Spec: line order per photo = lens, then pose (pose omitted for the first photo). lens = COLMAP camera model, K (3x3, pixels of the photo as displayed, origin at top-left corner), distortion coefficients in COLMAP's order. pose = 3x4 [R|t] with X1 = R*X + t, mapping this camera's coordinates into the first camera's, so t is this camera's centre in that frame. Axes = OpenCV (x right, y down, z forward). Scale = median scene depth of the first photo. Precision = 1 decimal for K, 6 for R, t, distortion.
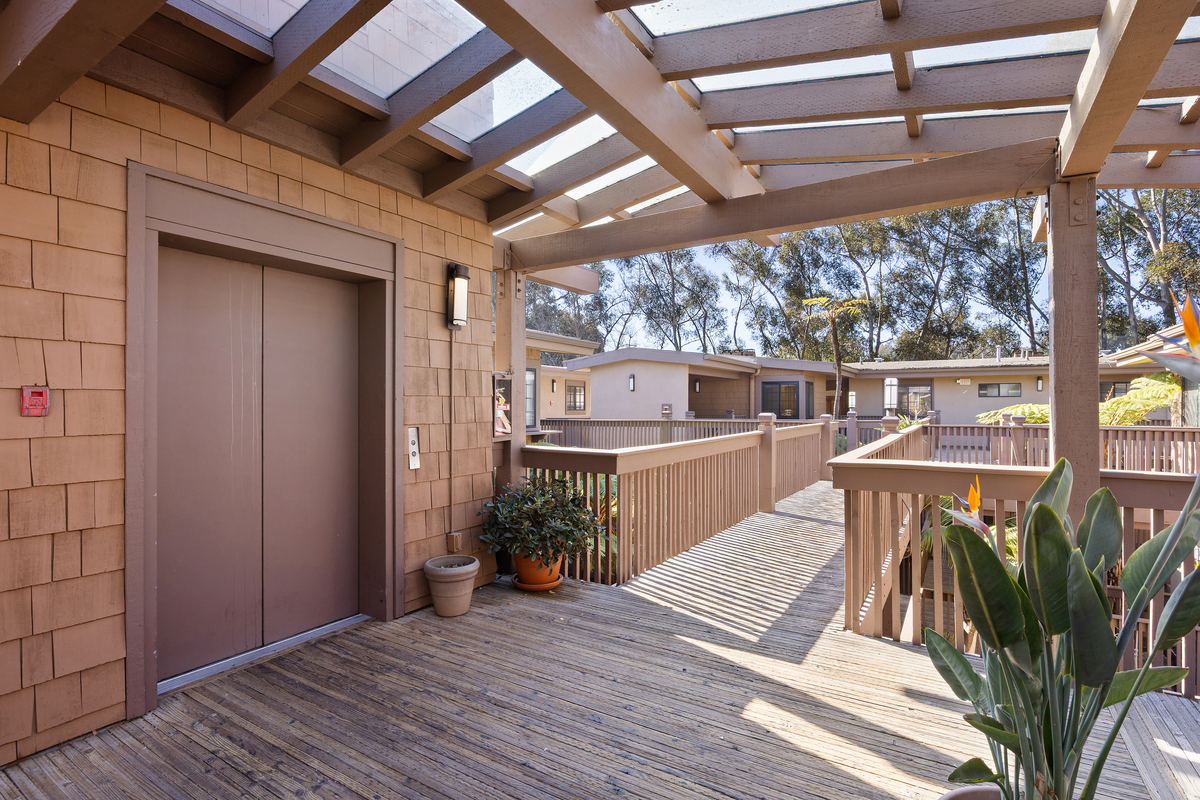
lens RADIAL K [[579.1, 0, 597.8], [0, 579.1, 400.5], [0, 0, 1]] dist [0.004925, 0.000908]
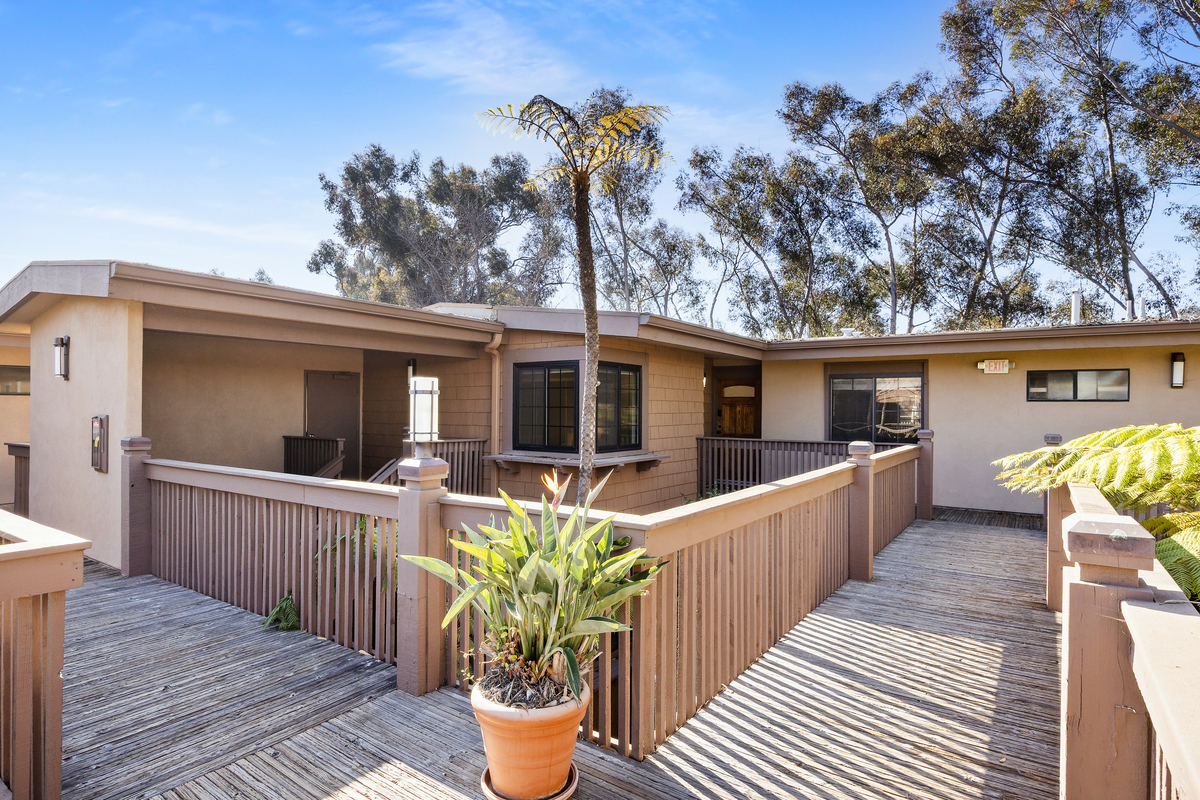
lens RADIAL K [[622.8, 0, 599.6], [0, 622.8, 405.2], [0, 0, 1]] dist [0.005965, -0.002300]
pose [[0.998572, 0.005852, -0.053094, 0.150263], [-0.005598, 0.999972, 0.004929, -0.001501], [0.053122, -0.004625, 0.998577, 0.214442]]
